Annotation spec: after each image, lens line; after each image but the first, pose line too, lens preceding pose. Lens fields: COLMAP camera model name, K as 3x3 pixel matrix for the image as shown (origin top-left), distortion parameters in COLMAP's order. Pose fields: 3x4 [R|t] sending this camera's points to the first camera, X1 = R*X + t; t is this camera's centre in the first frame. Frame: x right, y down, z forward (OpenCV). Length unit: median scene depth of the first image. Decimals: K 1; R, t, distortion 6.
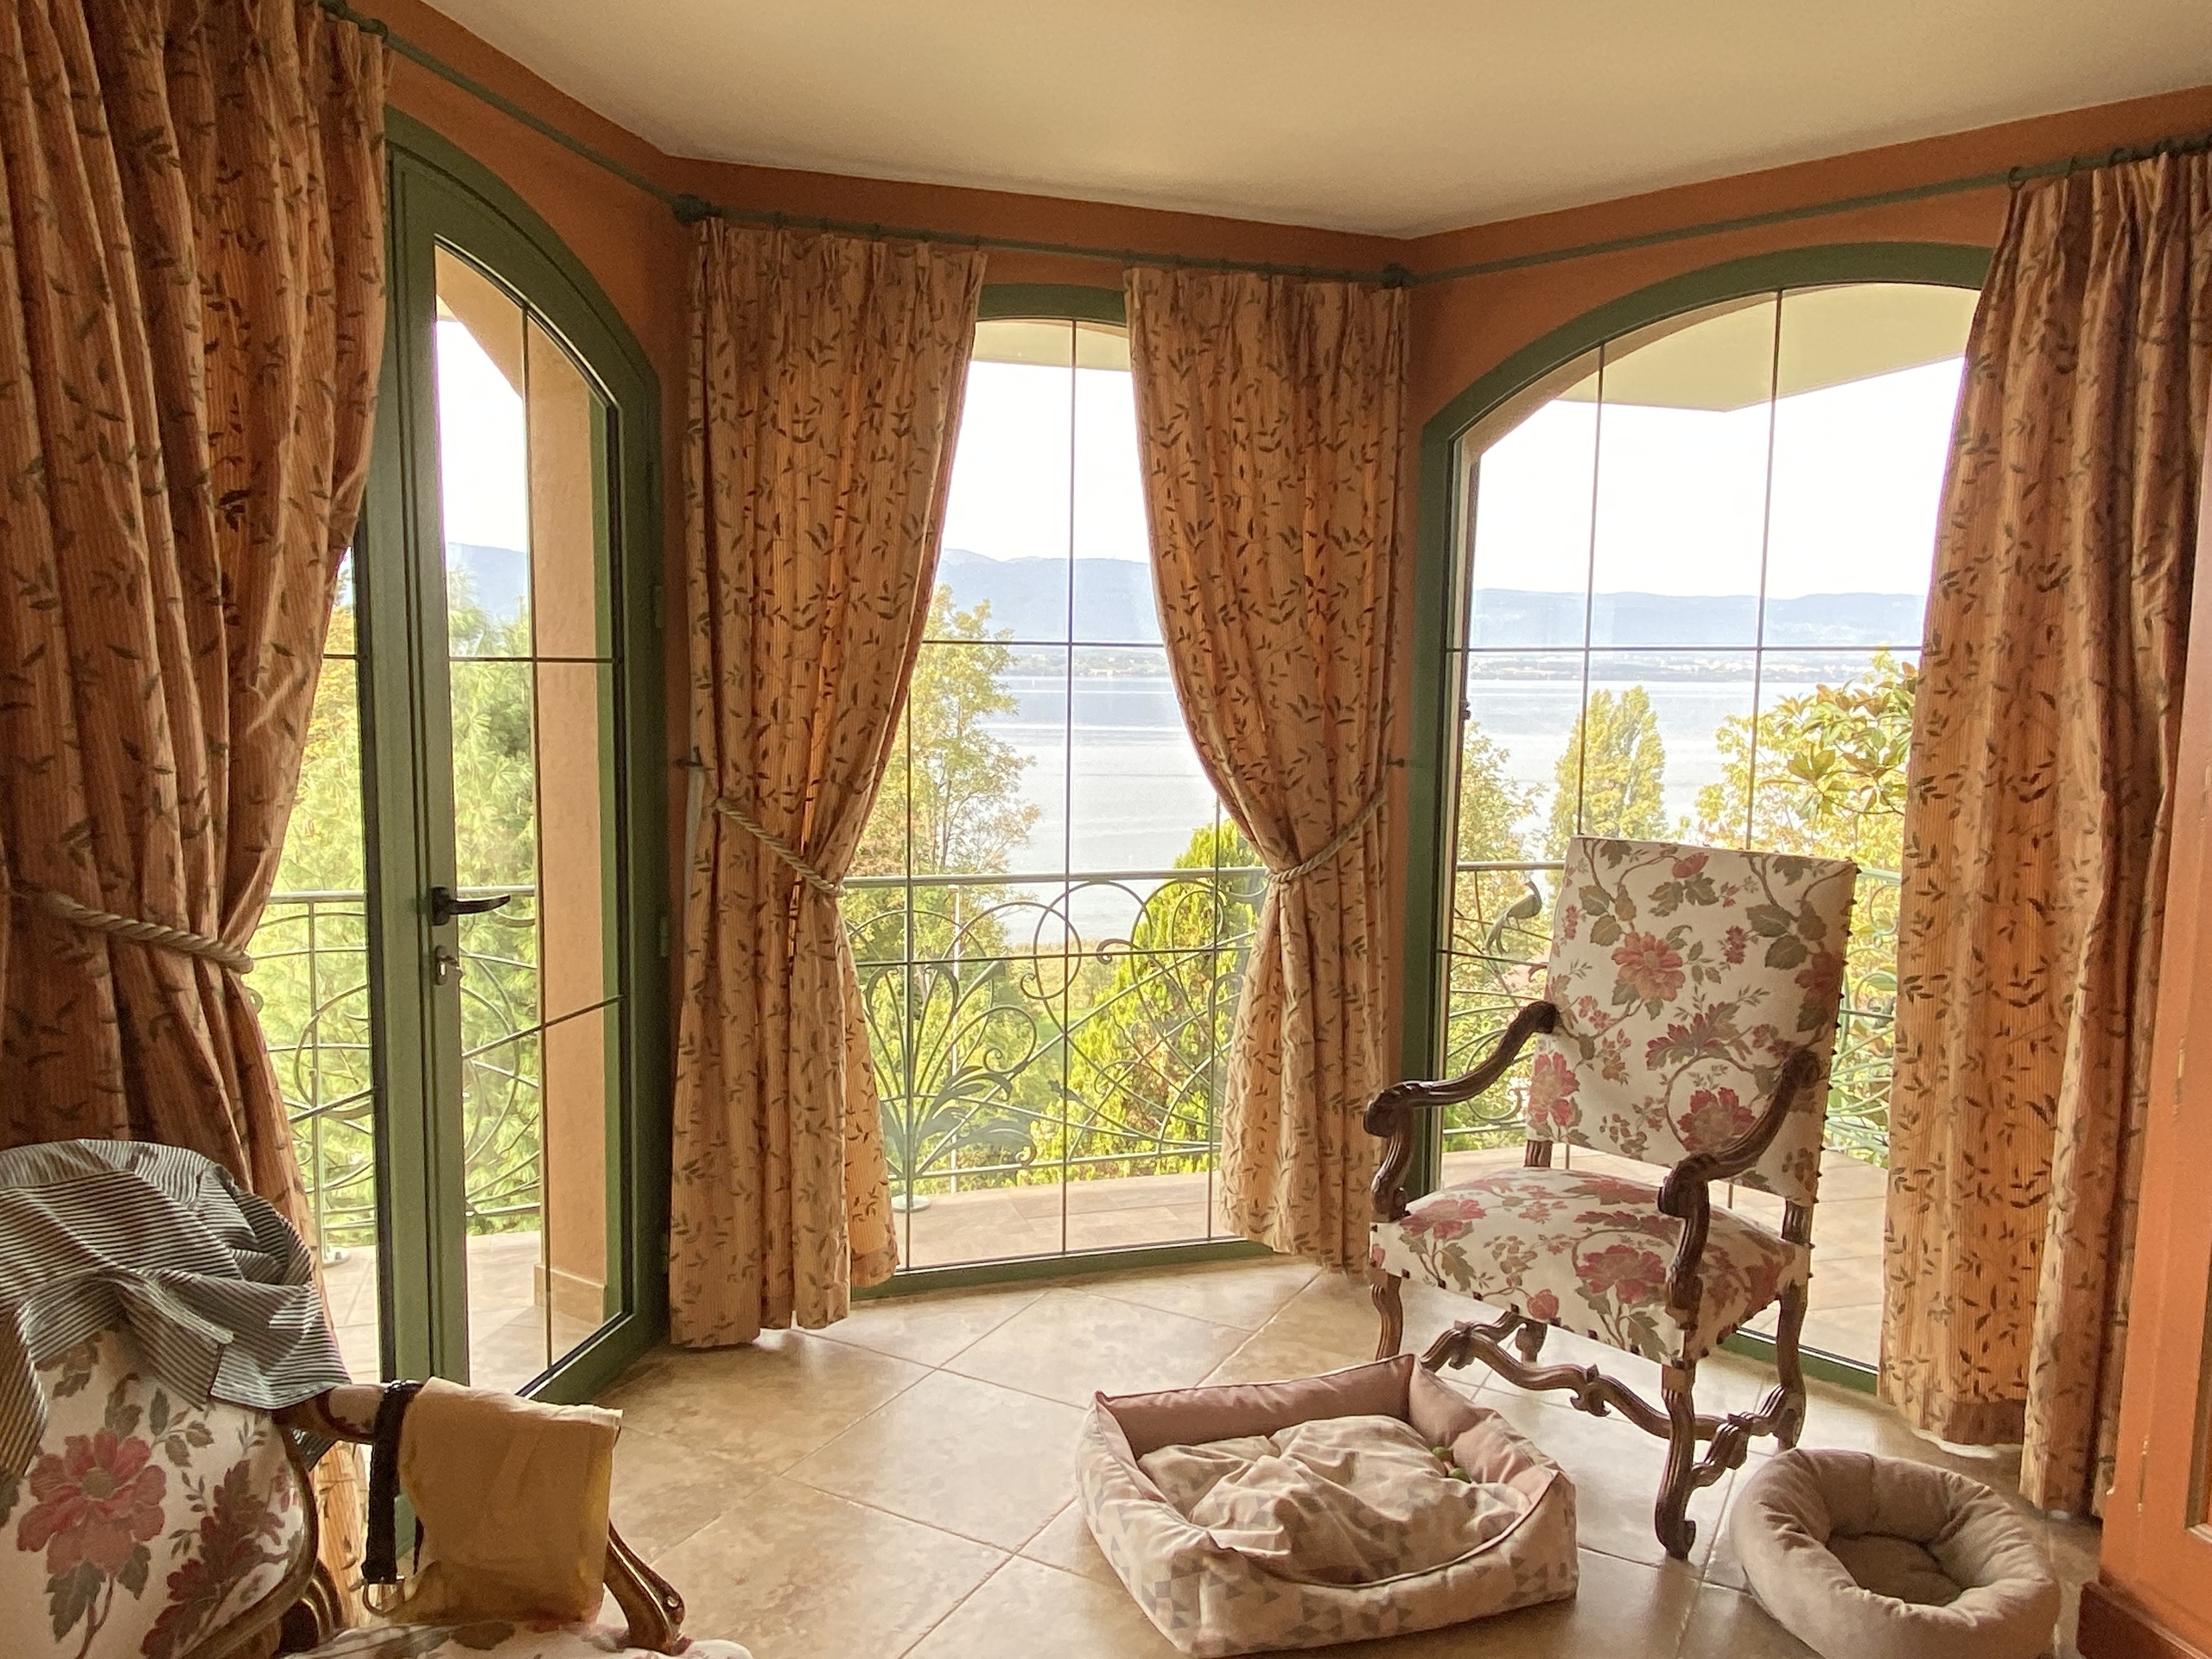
lens RADIAL K [[1541.0, 0, 1106.0], [0, 1541.0, 829.5], [0, 0, 1]] dist [0.002262, -0.064872]
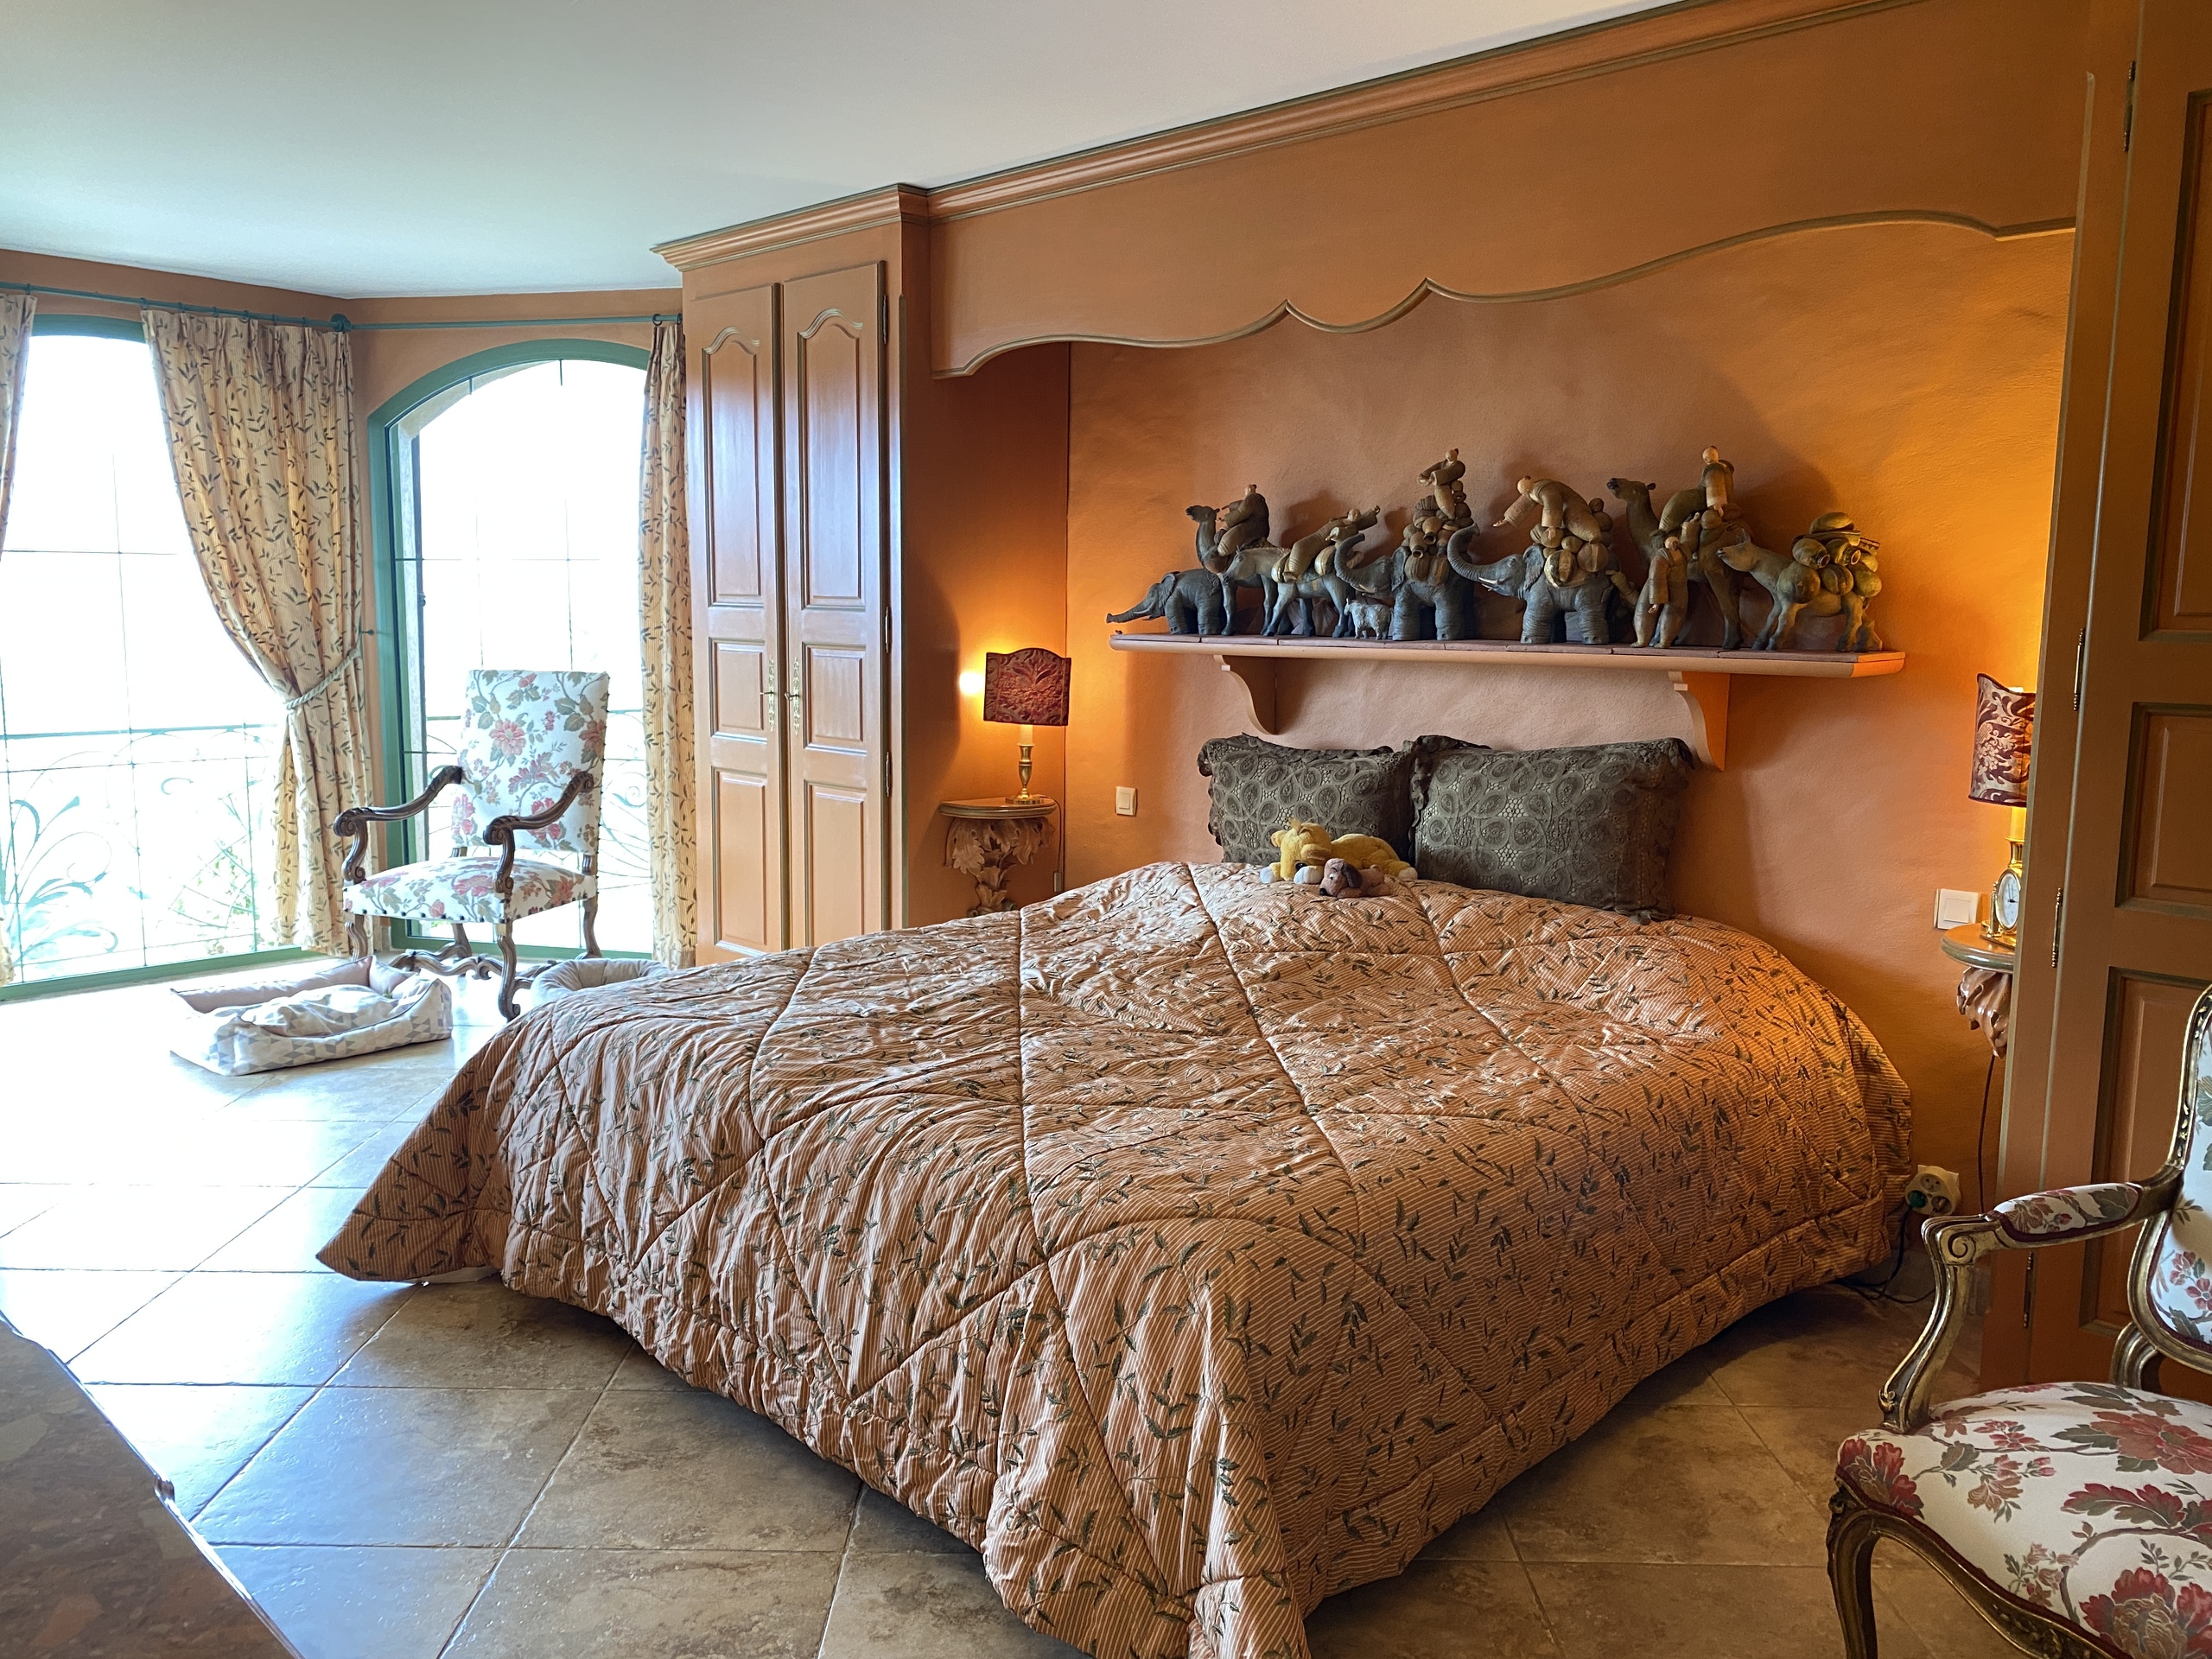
lens RADIAL K [[1676.5, 0, 1107.5], [0, 1676.5, 815.9], [0, 0, 1]] dist [-0.010734, 0.024764]
pose [[0.874722, -0.063372, 0.480464, 0.019075], [0.048652, 0.997888, 0.043044, 0.115633], [-0.482177, -0.014276, 0.875957, -0.926896]]
